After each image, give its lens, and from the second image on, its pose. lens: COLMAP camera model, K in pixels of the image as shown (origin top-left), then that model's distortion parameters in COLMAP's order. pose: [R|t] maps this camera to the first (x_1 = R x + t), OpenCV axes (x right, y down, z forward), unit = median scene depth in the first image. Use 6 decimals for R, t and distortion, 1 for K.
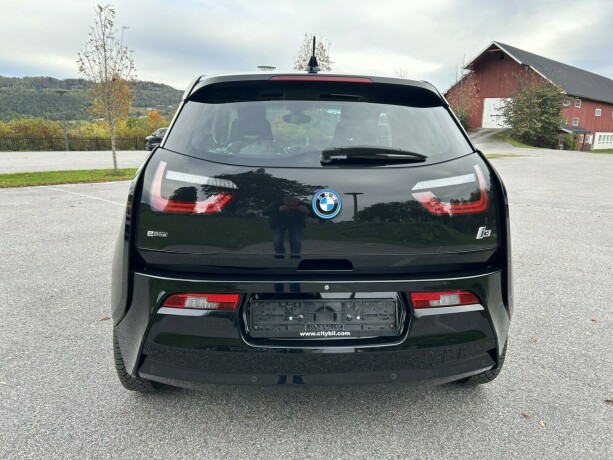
lens RADIAL K [[467.4, 0, 304.2], [0, 467.4, 229.5], [0, 0, 1]] dist [0.045732, -0.064872]
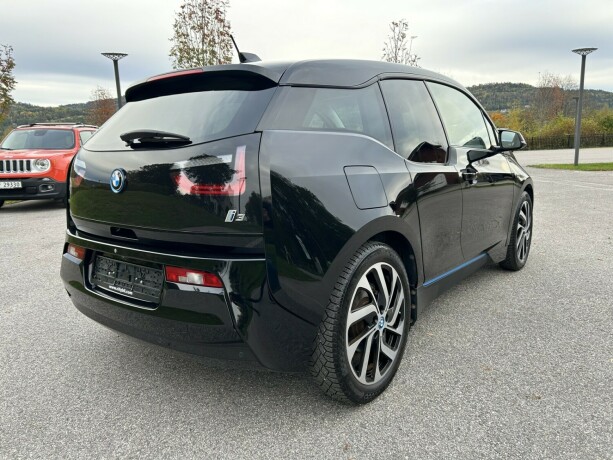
lens RADIAL K [[467.4, 0, 304.2], [0, 467.4, 229.5], [0, 0, 1]] dist [0.045732, -0.064872]
pose [[0.741751, 0.077229, -0.666215, 0.834648], [-0.083689, 0.996242, 0.022309, 0.001419], [0.665434, 0.039207, 0.745426, 0.289198]]
